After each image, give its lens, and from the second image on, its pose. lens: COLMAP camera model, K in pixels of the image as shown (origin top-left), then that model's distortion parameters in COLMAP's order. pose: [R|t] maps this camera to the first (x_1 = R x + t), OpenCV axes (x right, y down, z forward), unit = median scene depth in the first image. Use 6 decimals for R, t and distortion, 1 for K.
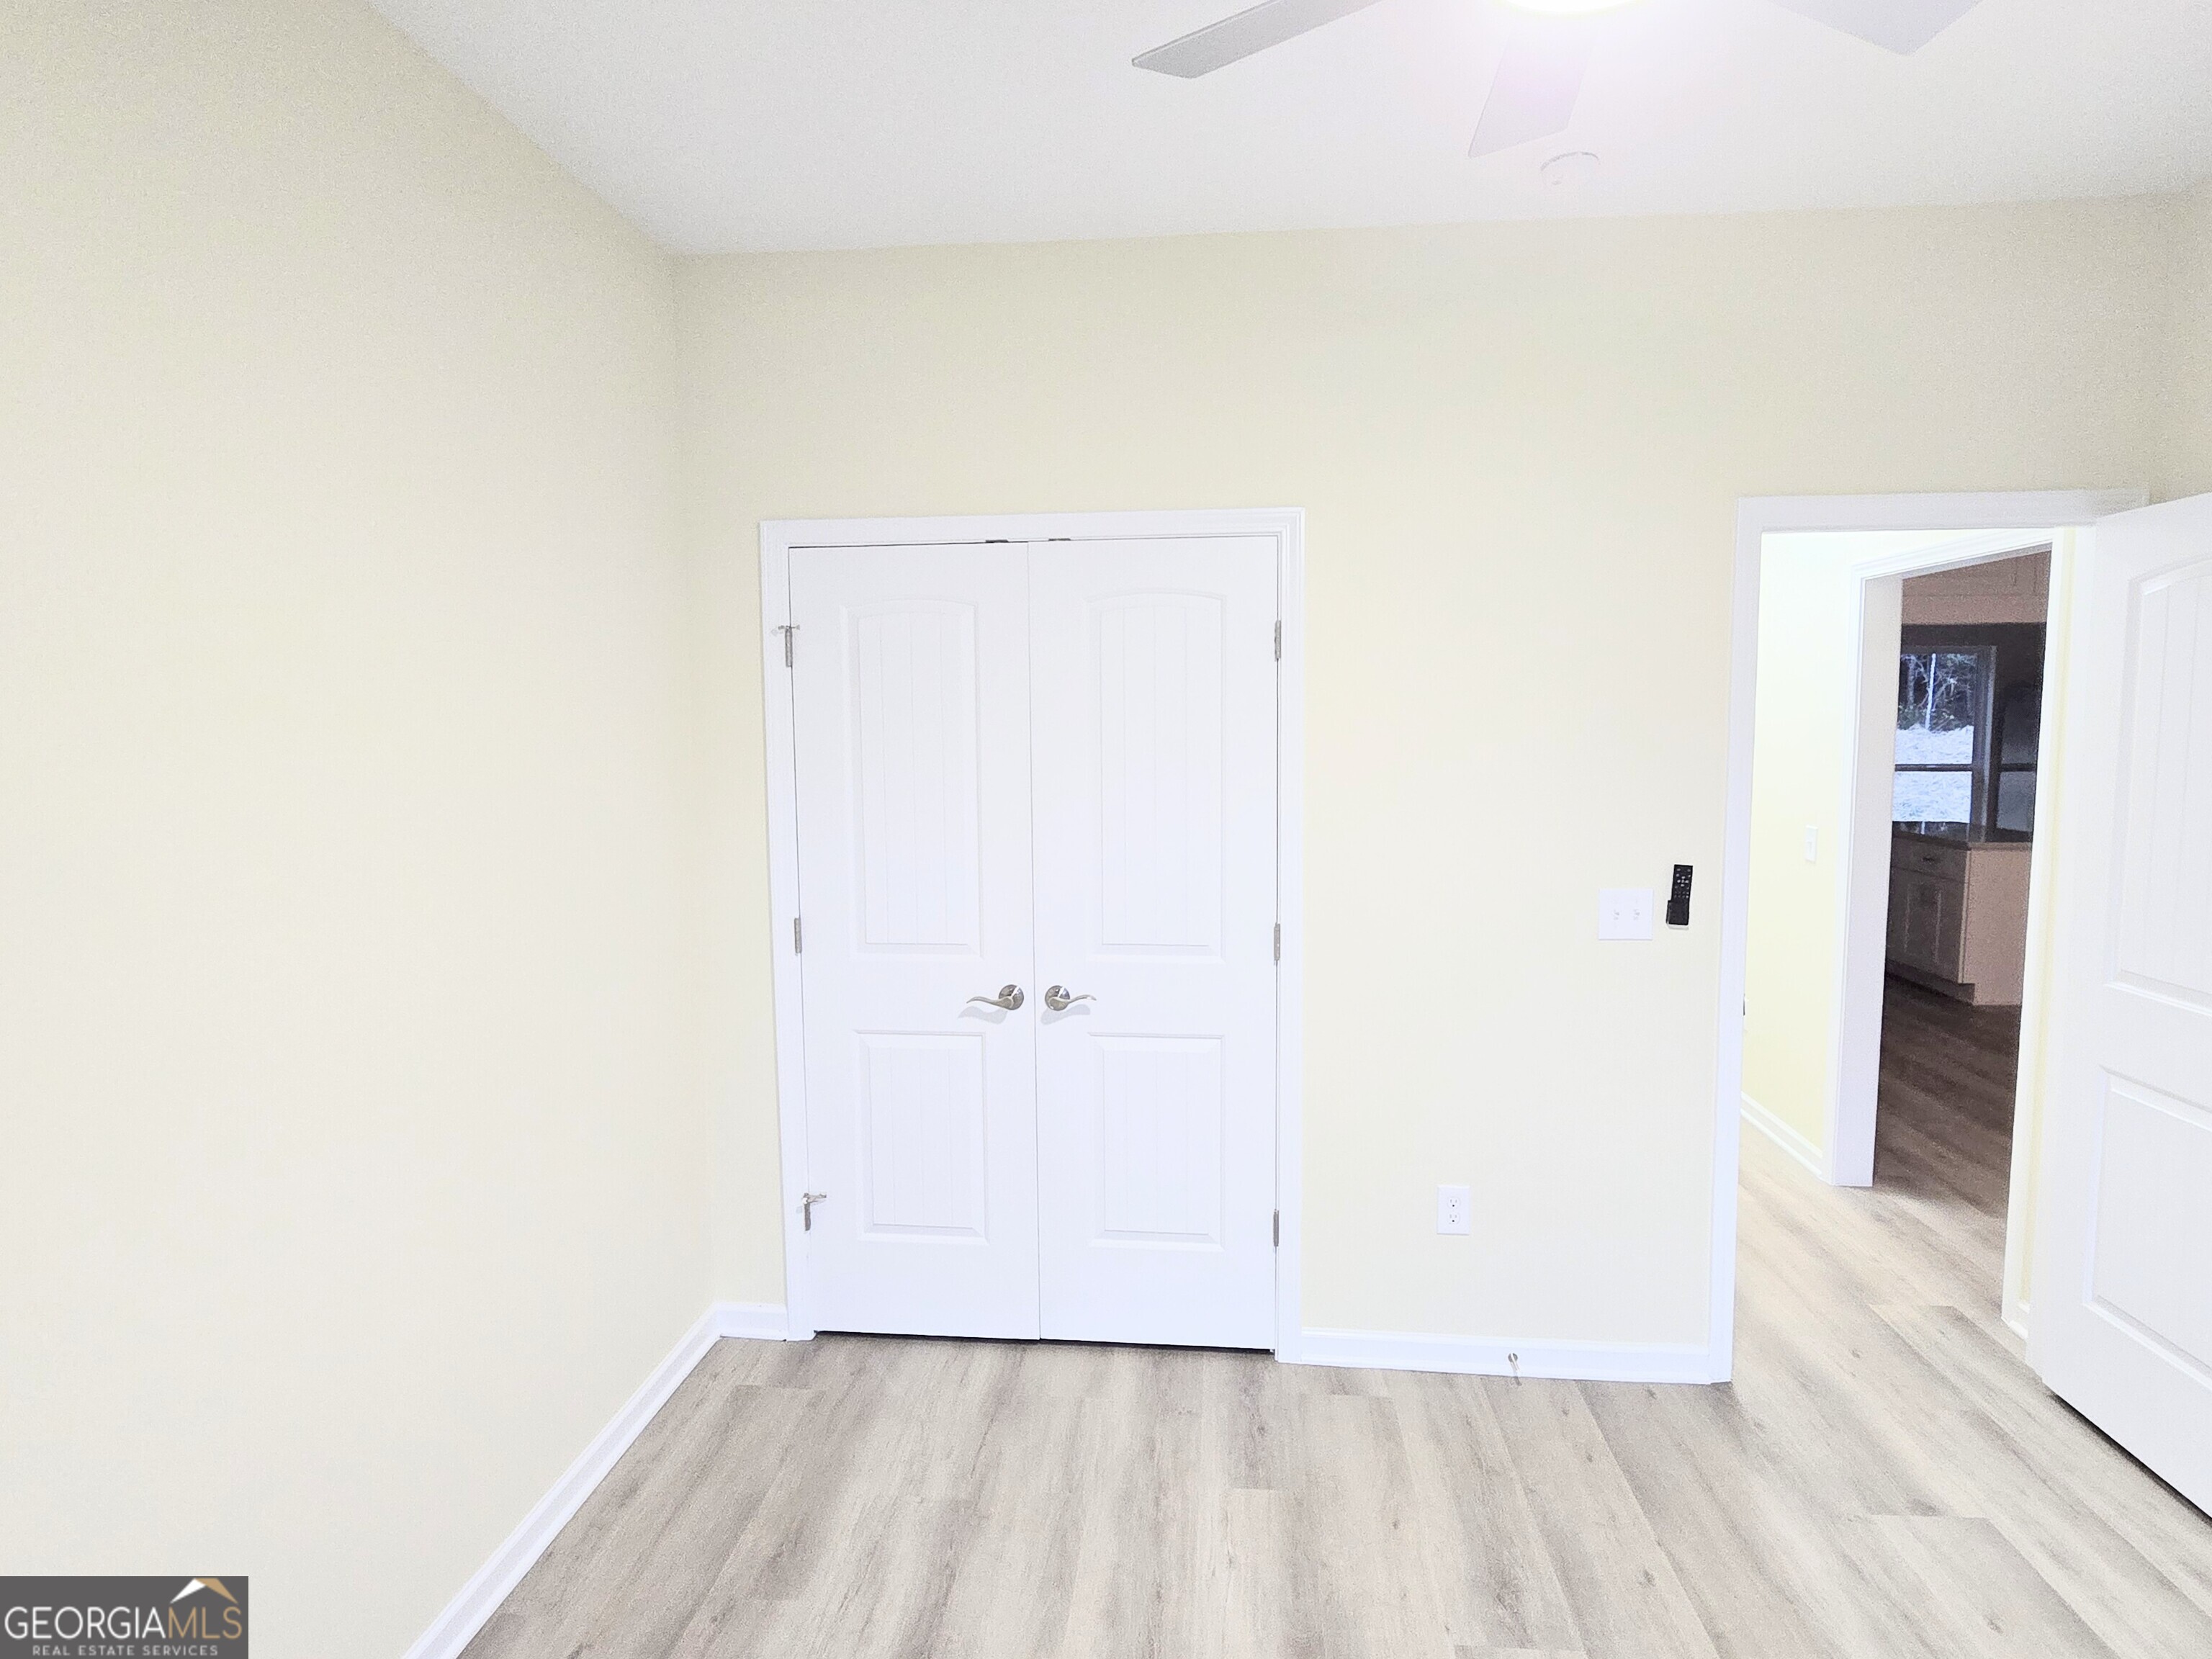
lens RADIAL K [[1162.8, 0, 1158.9], [0, 1162.8, 832.2], [0, 0, 1]] dist [0.001059, -0.000395]
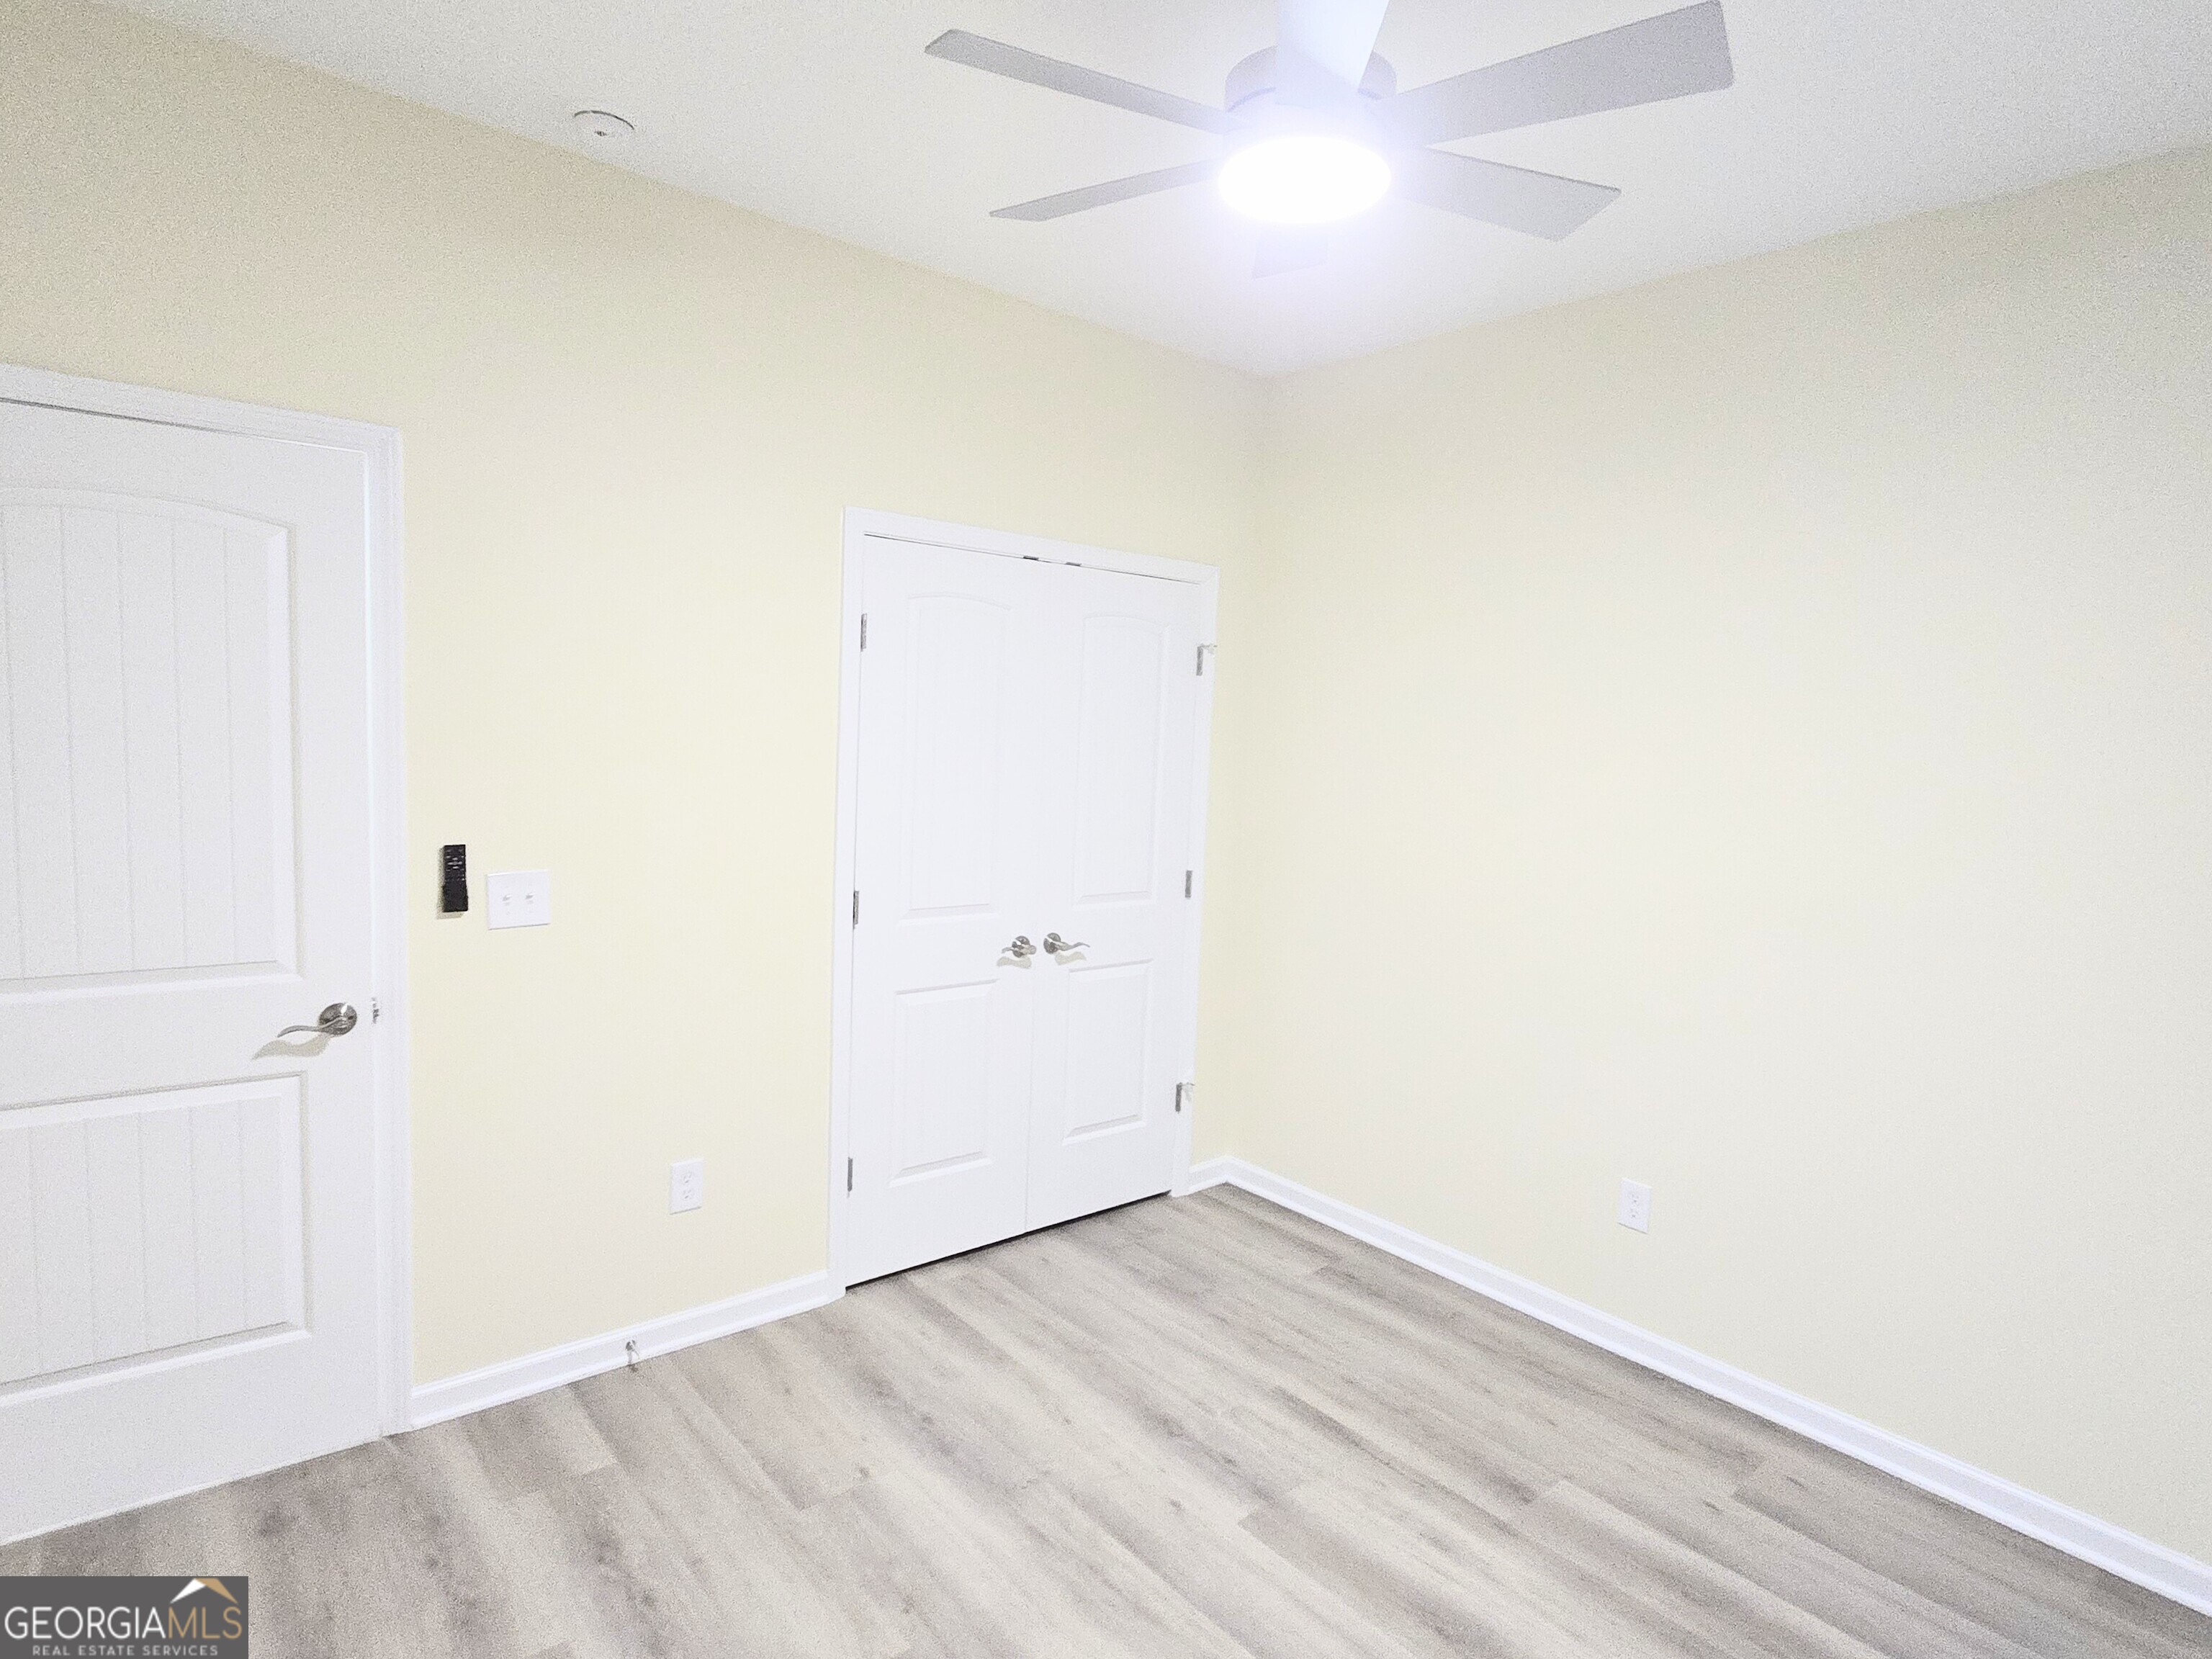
lens RADIAL K [[1162.8, 0, 1158.9], [0, 1162.8, 832.2], [0, 0, 1]] dist [0.001059, -0.000395]
pose [[0.687973, -0.034235, 0.724928, -0.330764], [0.018345, 0.999388, 0.029786, -0.002528], [-0.725504, -0.007193, 0.688180, 0.034630]]
